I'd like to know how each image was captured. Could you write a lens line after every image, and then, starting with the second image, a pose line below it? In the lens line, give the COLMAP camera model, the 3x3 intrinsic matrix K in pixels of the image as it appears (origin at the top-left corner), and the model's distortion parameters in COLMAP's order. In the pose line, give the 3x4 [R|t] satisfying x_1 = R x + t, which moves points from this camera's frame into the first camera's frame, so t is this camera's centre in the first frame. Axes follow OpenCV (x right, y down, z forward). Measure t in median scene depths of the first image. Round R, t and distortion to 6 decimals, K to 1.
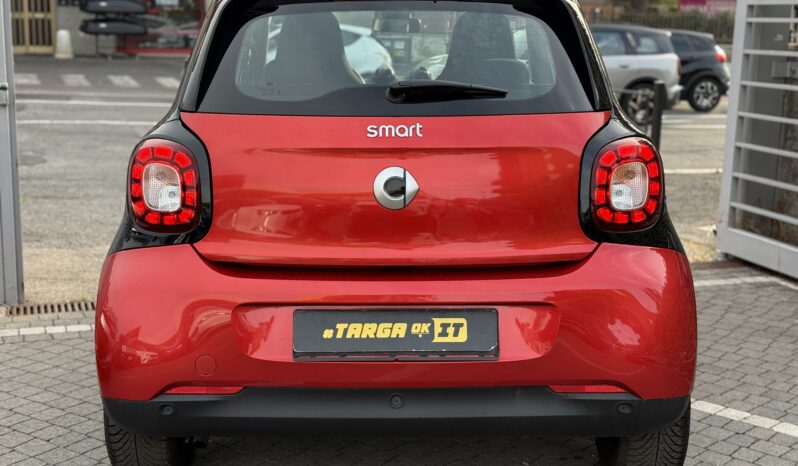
lens RADIAL K [[1125.4, 0, 398.8], [0, 1125.4, 234.2], [0, 0, 1]] dist [0.121521, 0.000000]
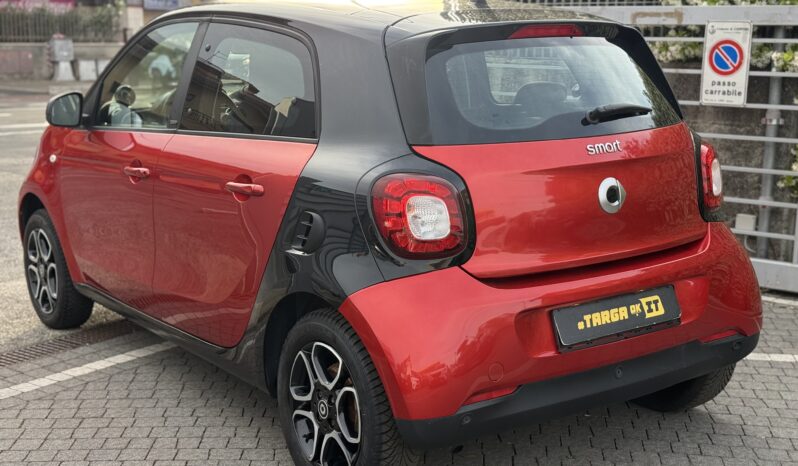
lens RADIAL K [[1125.4, 0, 397.7], [0, 1125.4, 231.3], [0, 0, 1]] dist [0.121521, 0.000000]
pose [[0.814924, -0.117875, 0.567454, -0.867333], [0.116188, 0.992449, 0.039300, -0.076131], [-0.567802, 0.033904, 0.822467, 0.143173]]
